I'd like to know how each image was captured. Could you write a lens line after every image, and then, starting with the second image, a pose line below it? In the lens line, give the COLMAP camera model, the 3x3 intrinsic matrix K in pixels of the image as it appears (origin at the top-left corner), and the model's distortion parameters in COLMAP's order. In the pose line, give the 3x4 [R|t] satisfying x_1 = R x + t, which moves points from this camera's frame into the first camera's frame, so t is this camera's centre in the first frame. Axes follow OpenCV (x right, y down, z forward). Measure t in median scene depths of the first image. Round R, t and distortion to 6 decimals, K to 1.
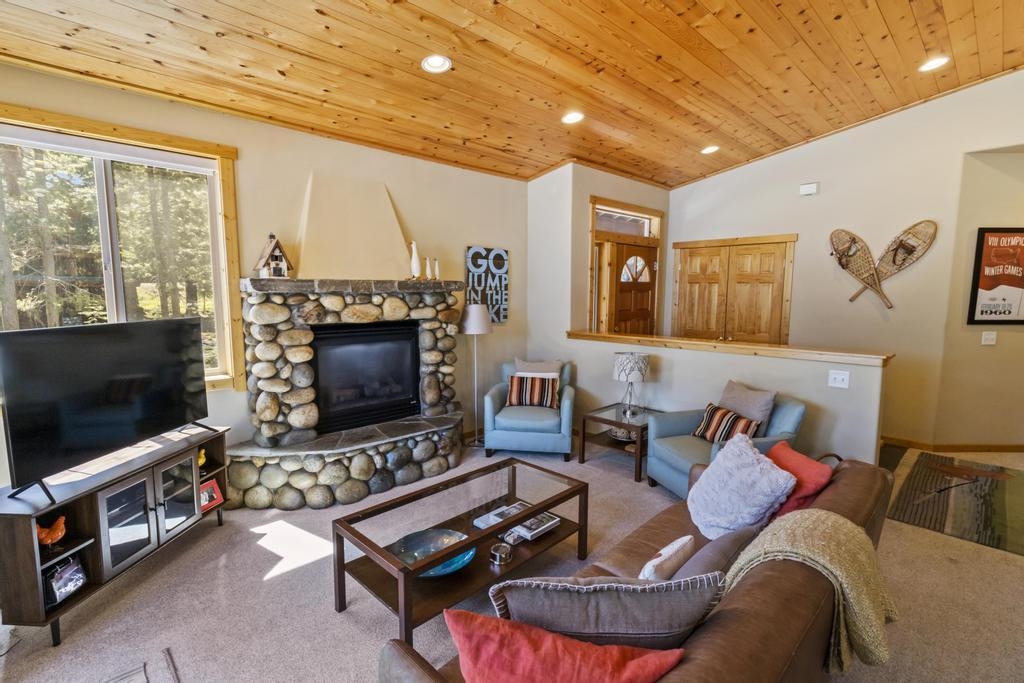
lens RADIAL K [[475.0, 0, 514.6], [0, 475.0, 342.7], [0, 0, 1]] dist [0.000936, 0.001168]
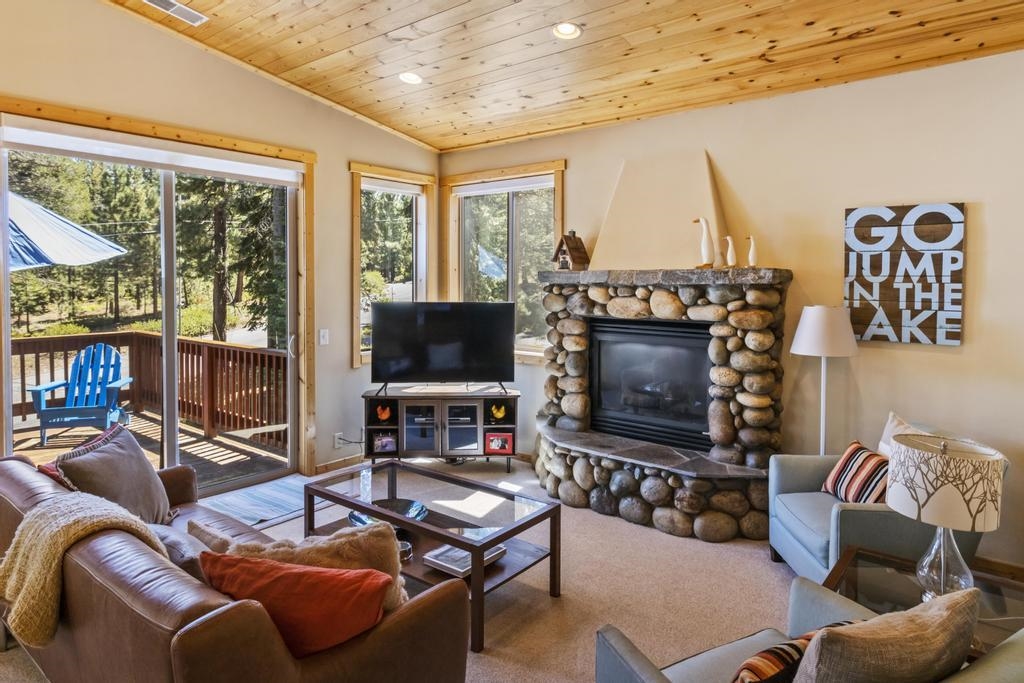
lens RADIAL K [[608.2, 0, 512.8], [0, 608.2, 295.8], [0, 0, 1]] dist [0.004934, 0.000616]
pose [[0.120862, 0.022215, -0.992421, 0.685199], [-0.112404, 0.993626, 0.008553, -0.061249], [0.986285, 0.110518, 0.122589, 0.570445]]
